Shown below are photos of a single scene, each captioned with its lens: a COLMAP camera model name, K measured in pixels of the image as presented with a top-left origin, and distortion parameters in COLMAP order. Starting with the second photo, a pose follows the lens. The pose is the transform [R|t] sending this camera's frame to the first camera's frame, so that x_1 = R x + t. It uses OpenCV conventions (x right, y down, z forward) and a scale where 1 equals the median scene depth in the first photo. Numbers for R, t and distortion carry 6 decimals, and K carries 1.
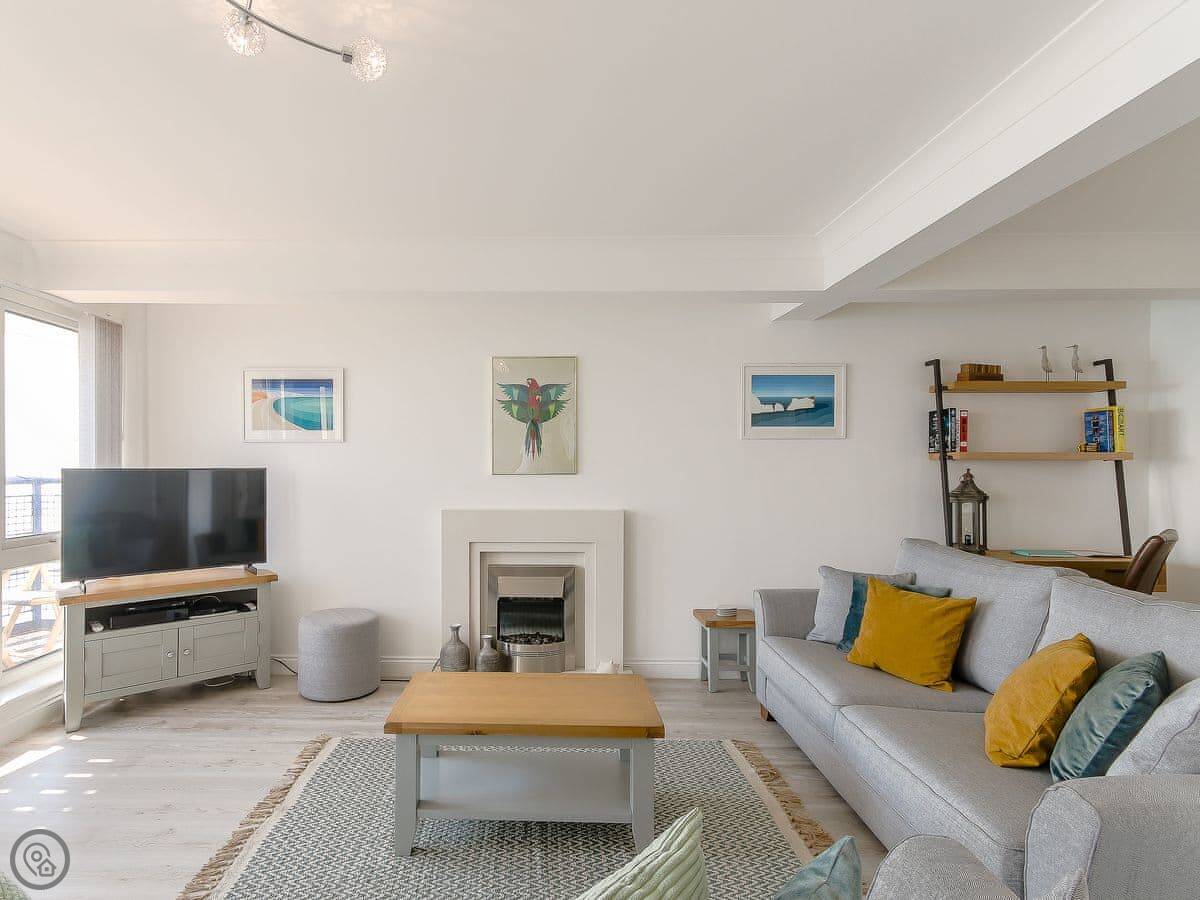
lens RADIAL K [[630.4, 0, 599.7], [0, 630.4, 467.0], [0, 0, 1]] dist [0.005412, 0.000643]
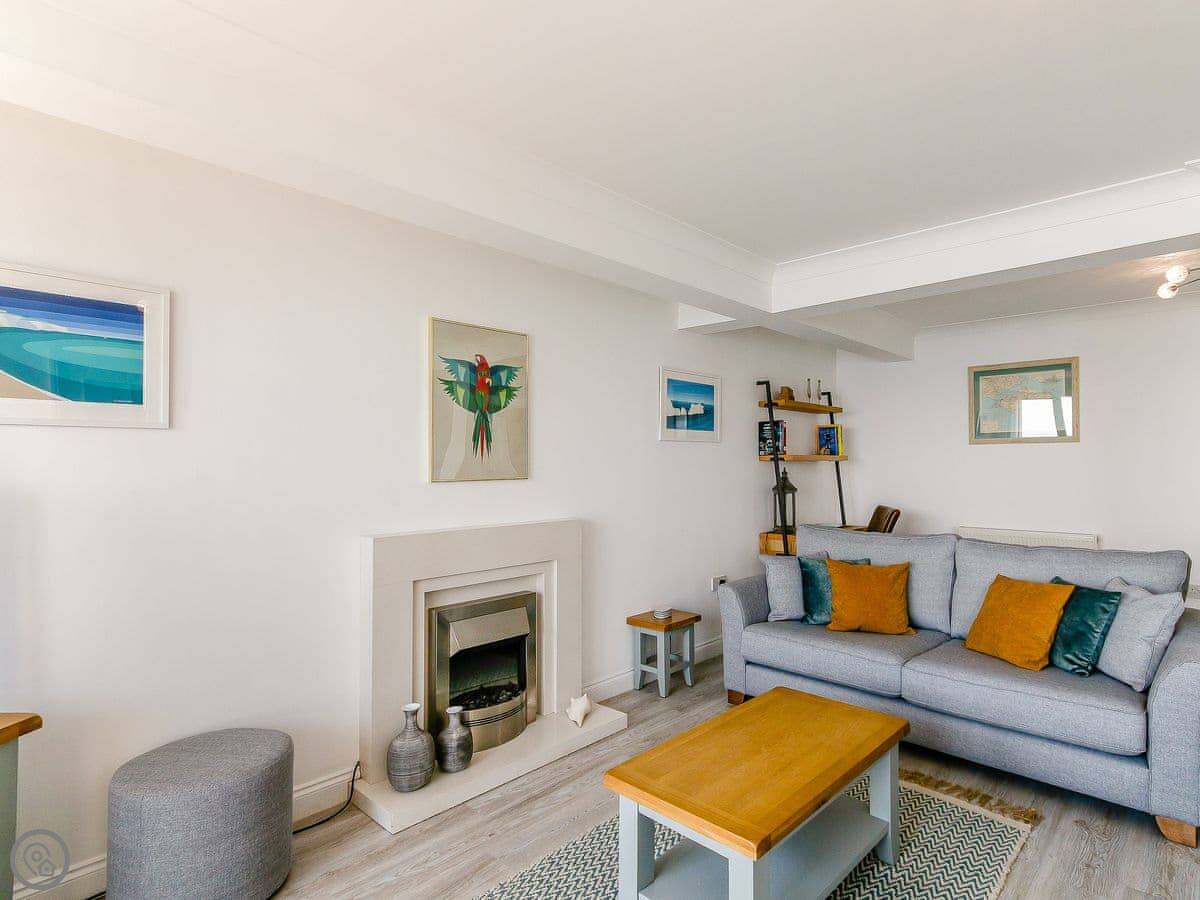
lens RADIAL K [[630.4, 0, 599.6], [0, 630.4, 452.2], [0, 0, 1]] dist [0.005412, 0.000643]
pose [[0.665163, 0.006945, 0.746666, -0.599967], [0.003860, 0.999911, -0.012739, -0.012706], [-0.746689, 0.011356, 0.665077, 0.397918]]
